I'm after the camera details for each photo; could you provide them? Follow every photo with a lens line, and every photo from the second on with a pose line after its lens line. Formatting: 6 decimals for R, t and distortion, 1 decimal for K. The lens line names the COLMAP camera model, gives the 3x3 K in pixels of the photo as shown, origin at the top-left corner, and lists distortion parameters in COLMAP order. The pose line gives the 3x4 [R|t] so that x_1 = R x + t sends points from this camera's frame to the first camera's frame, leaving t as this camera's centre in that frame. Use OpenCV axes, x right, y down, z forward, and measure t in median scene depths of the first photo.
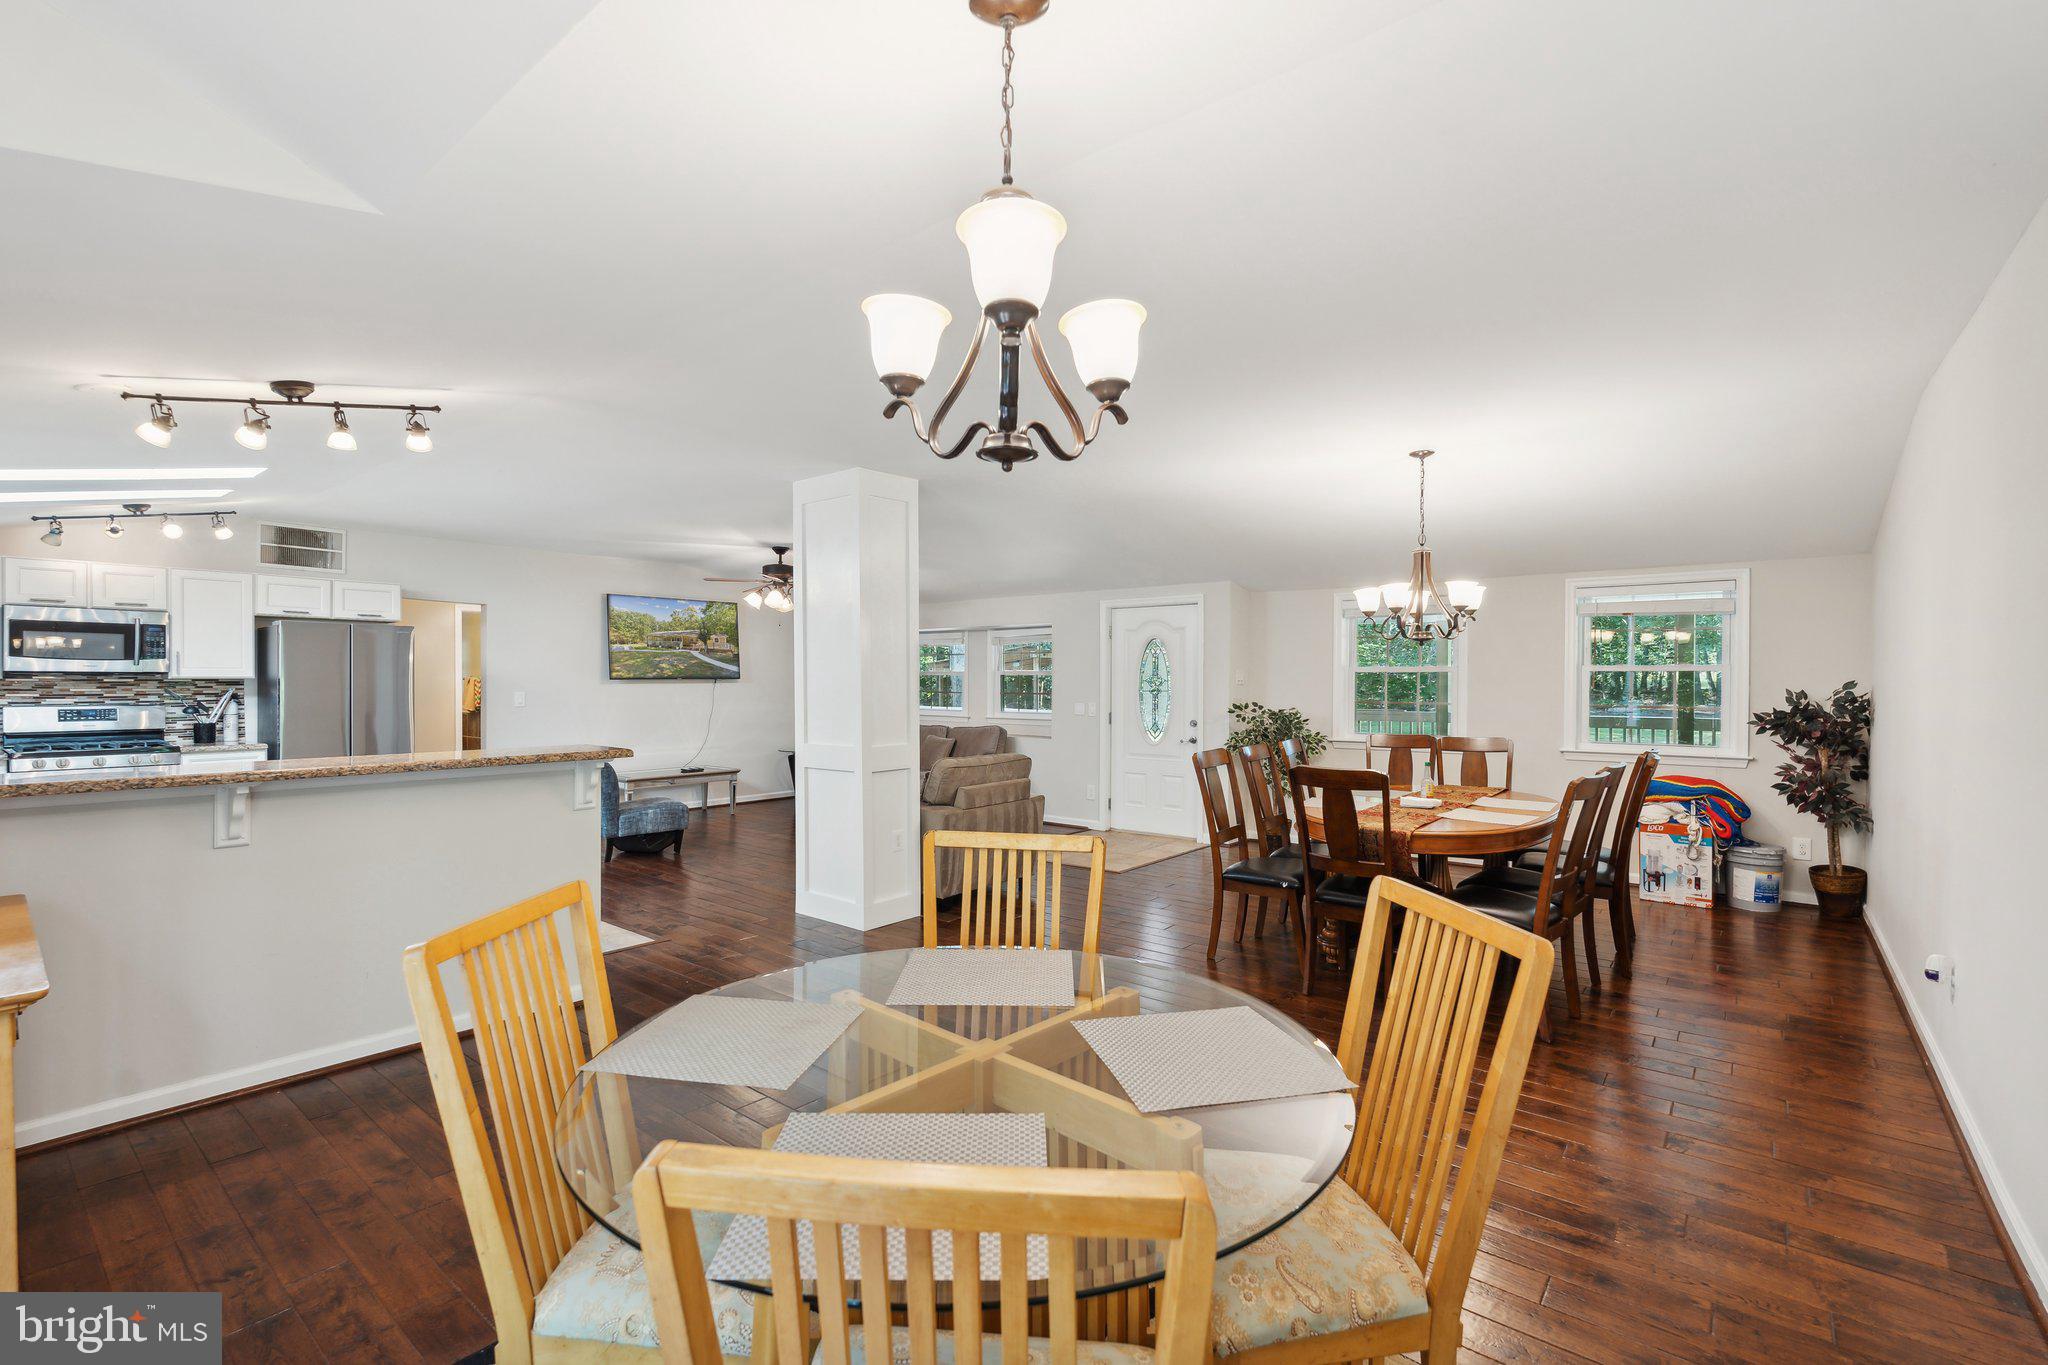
lens RADIAL K [[913.2, 0, 1039.0], [0, 913.2, 666.8], [0, 0, 1]] dist [-0.000406, 0.000035]
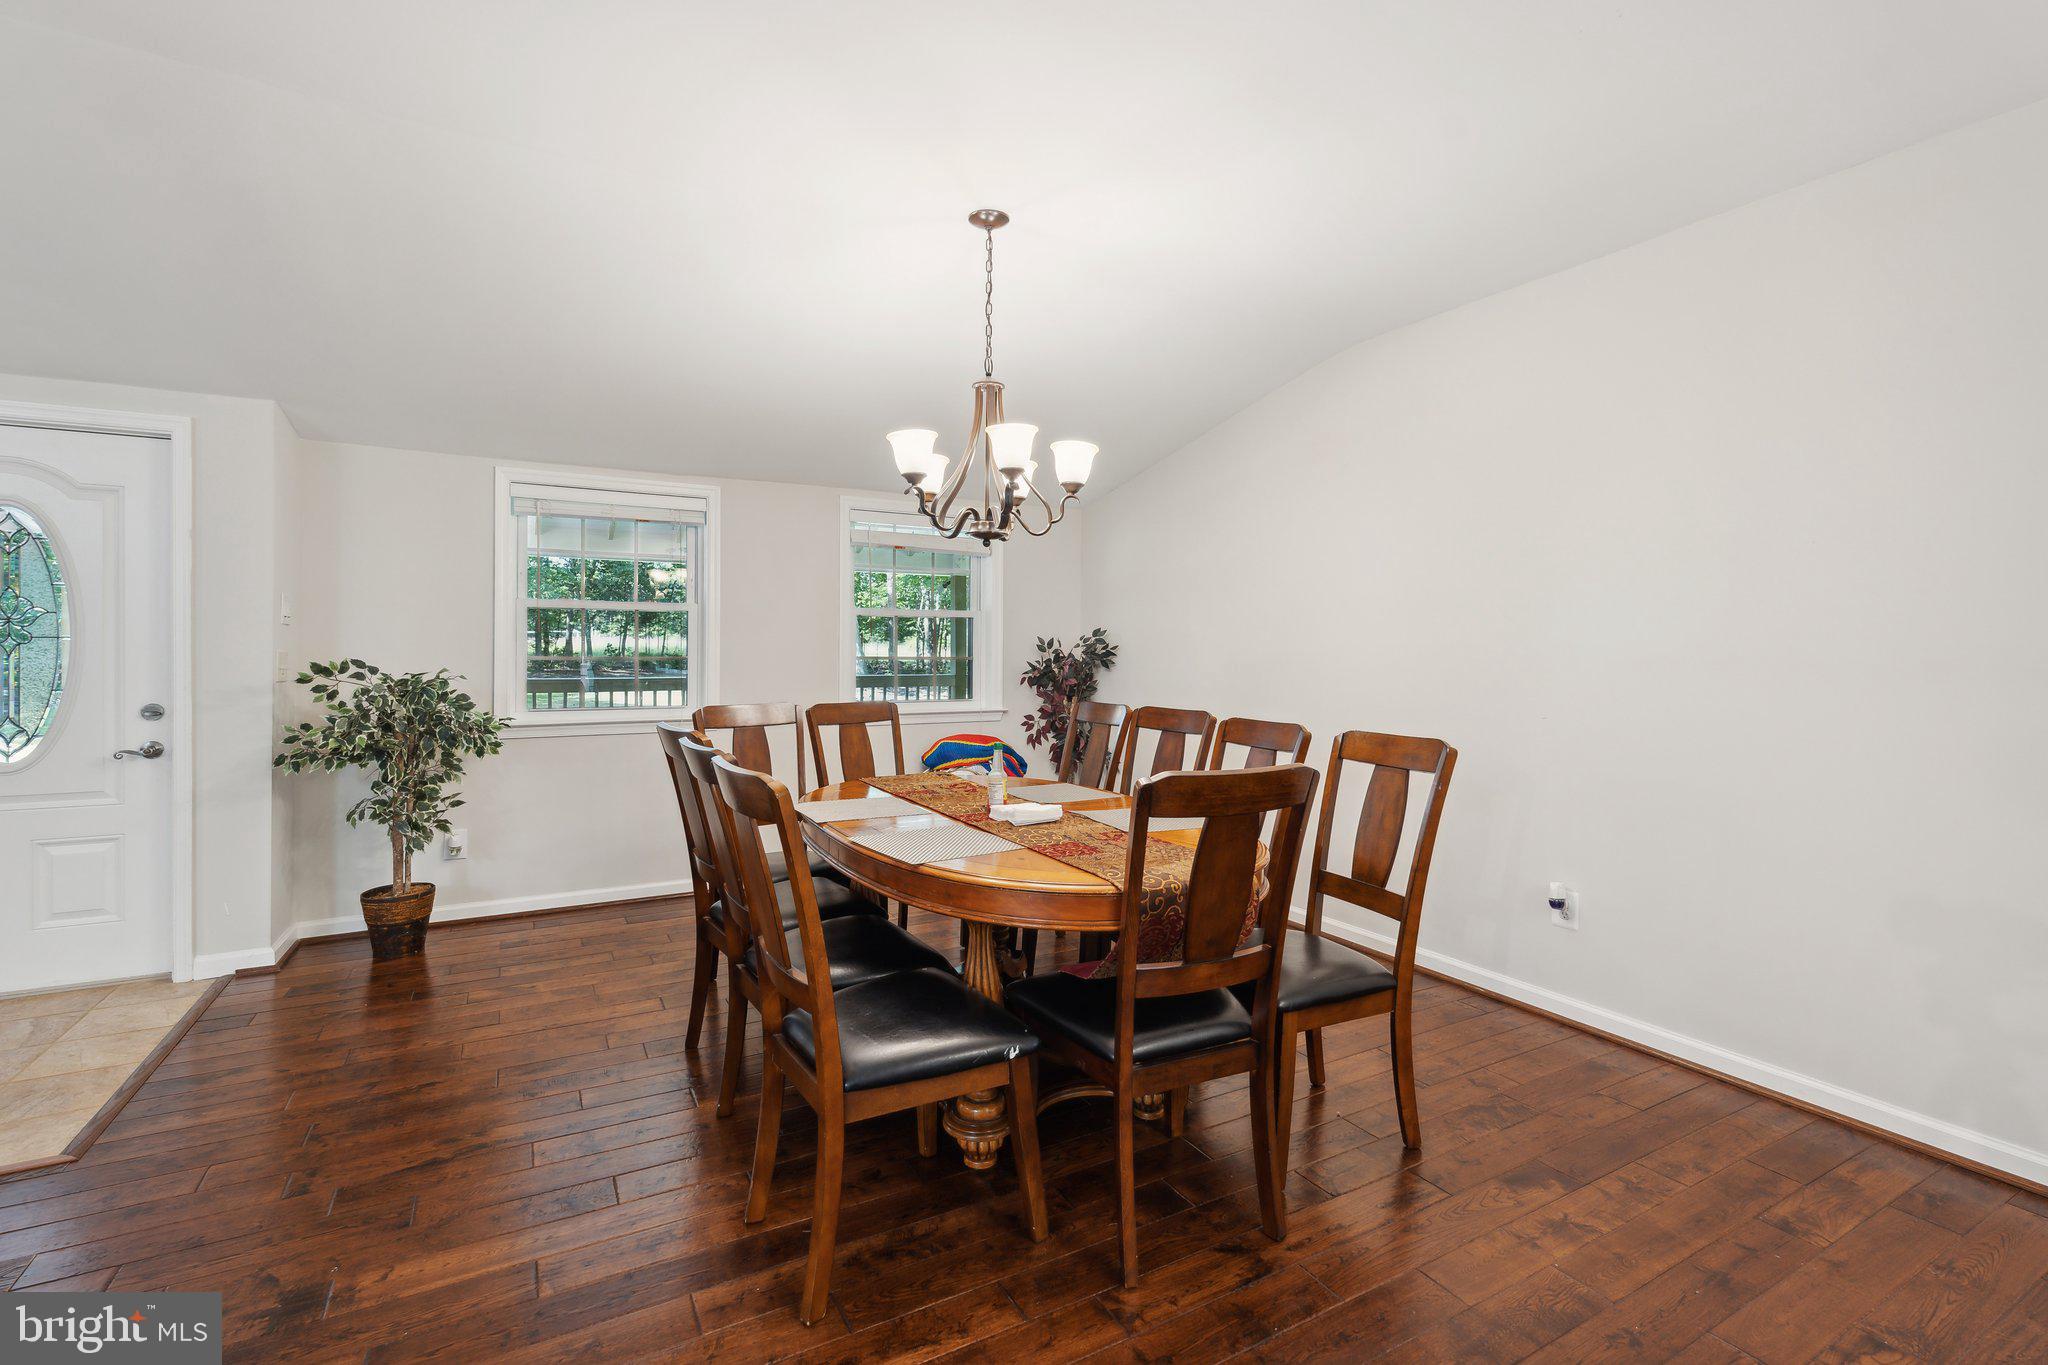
lens RADIAL K [[922.0, 0, 1020.7], [0, 922.0, 658.1], [0, 0, 1]] dist [0.000130, 0.000484]
pose [[0.387335, -0.006948, 0.921913, -0.079287], [-0.015477, 0.999782, 0.014037, 0.026069], [-0.921809, -0.019705, 0.387143, 0.487625]]
